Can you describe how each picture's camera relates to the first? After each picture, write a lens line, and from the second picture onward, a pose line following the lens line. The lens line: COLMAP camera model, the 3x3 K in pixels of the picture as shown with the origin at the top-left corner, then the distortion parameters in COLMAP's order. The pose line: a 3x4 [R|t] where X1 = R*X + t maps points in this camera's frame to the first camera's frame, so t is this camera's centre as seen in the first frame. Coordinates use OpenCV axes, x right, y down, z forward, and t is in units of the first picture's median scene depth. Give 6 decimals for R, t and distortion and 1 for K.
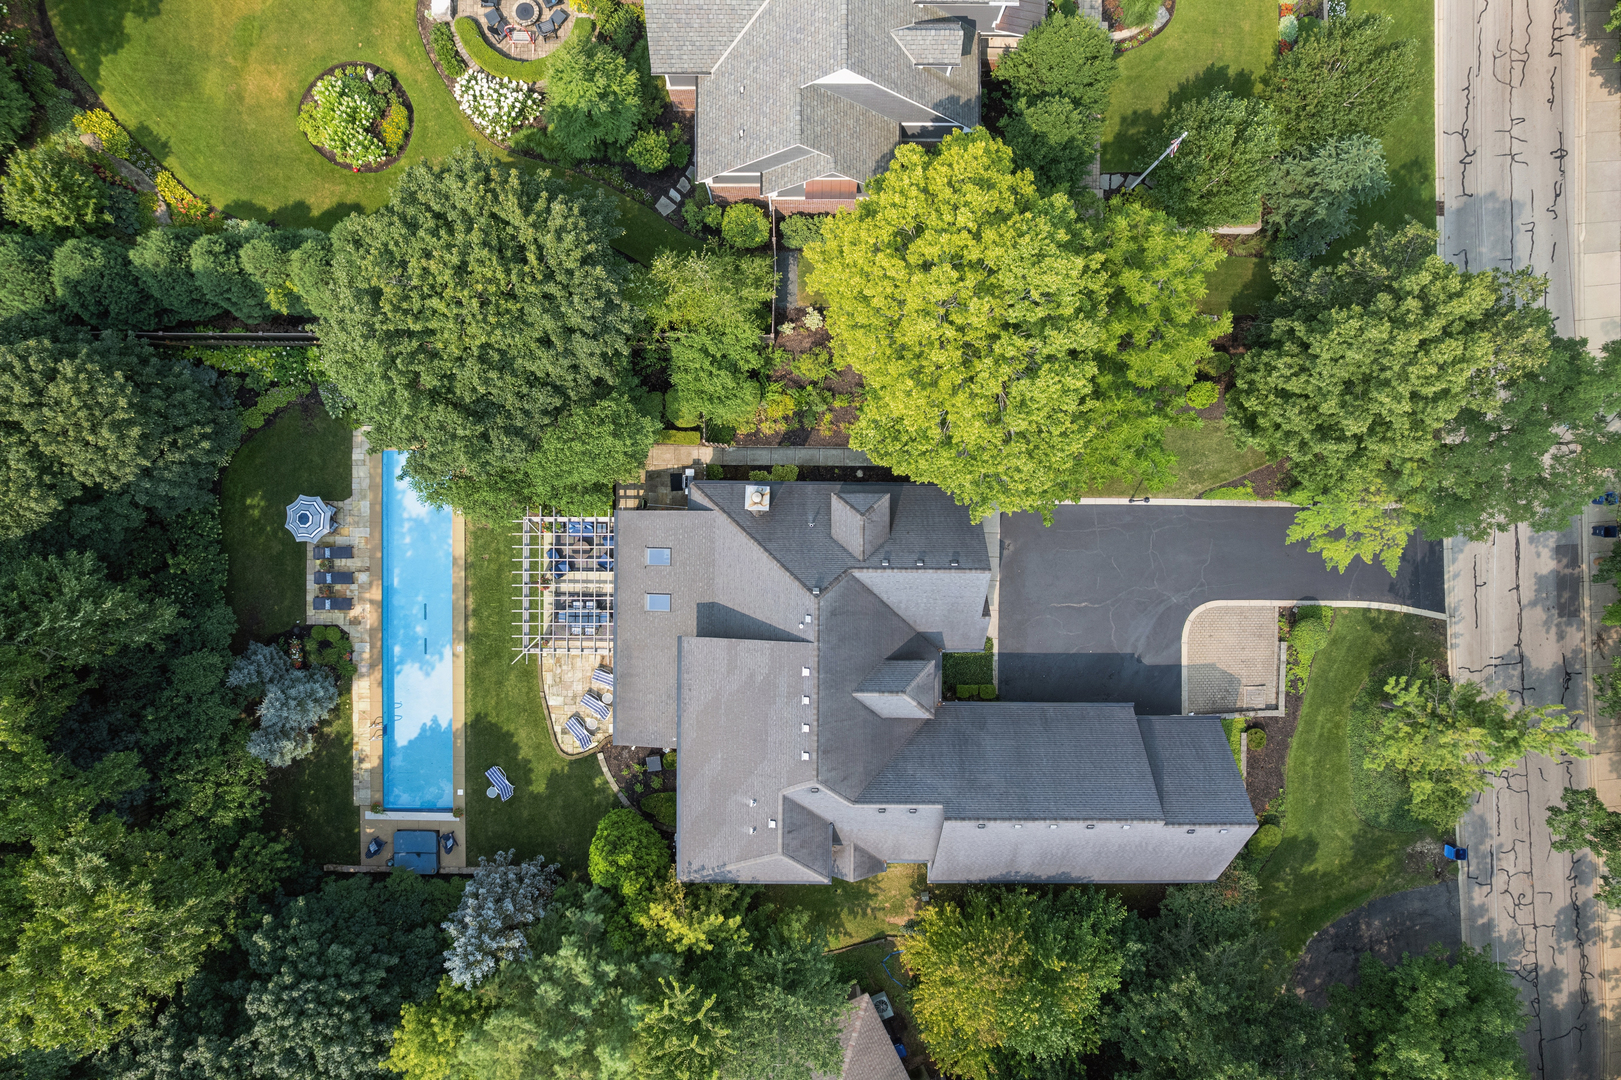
lens RADIAL K [[1023.6, 0, 813.0], [0, 1023.6, 541.1], [0, 0, 1]] dist [-0.042333, 0.003217]
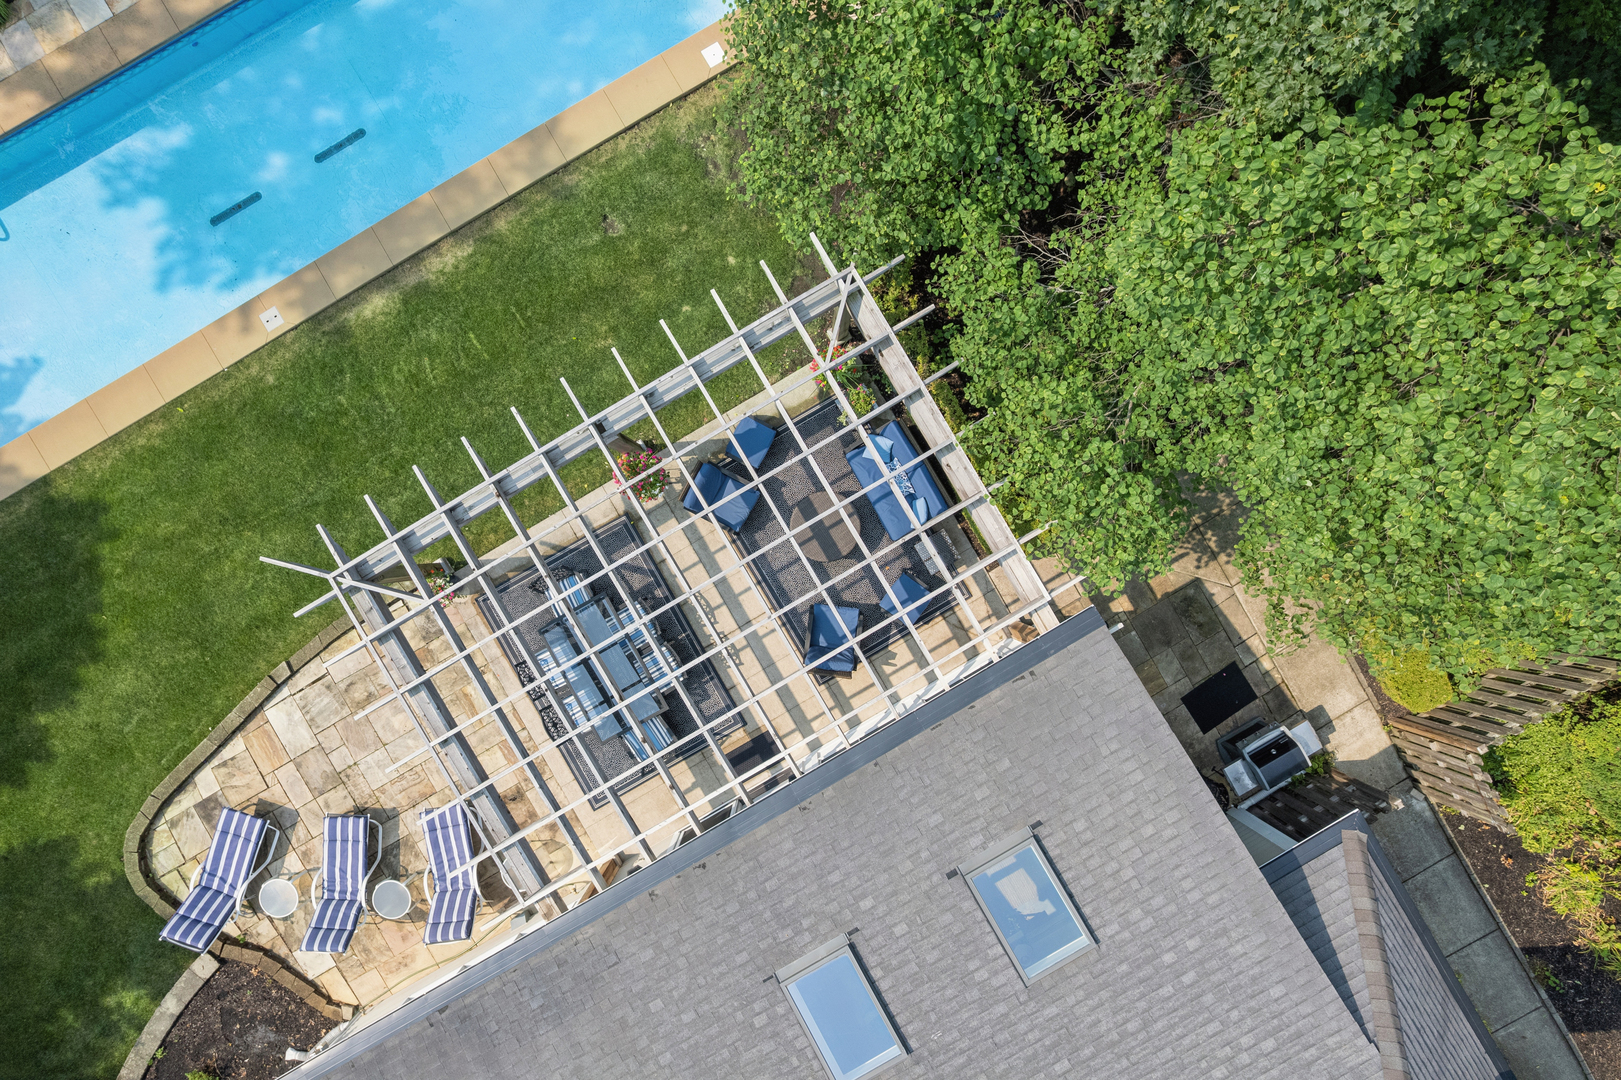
lens RADIAL K [[1023.6, 0, 808.6], [0, 1023.6, 535.3], [0, 0, 1]] dist [-0.042333, 0.003217]
pose [[0.510576, 0.859783, -0.009218, -0.222734], [-0.859832, 0.510557, -0.004470, 0.014816], [0.000863, 0.010208, 0.999948, 0.733409]]
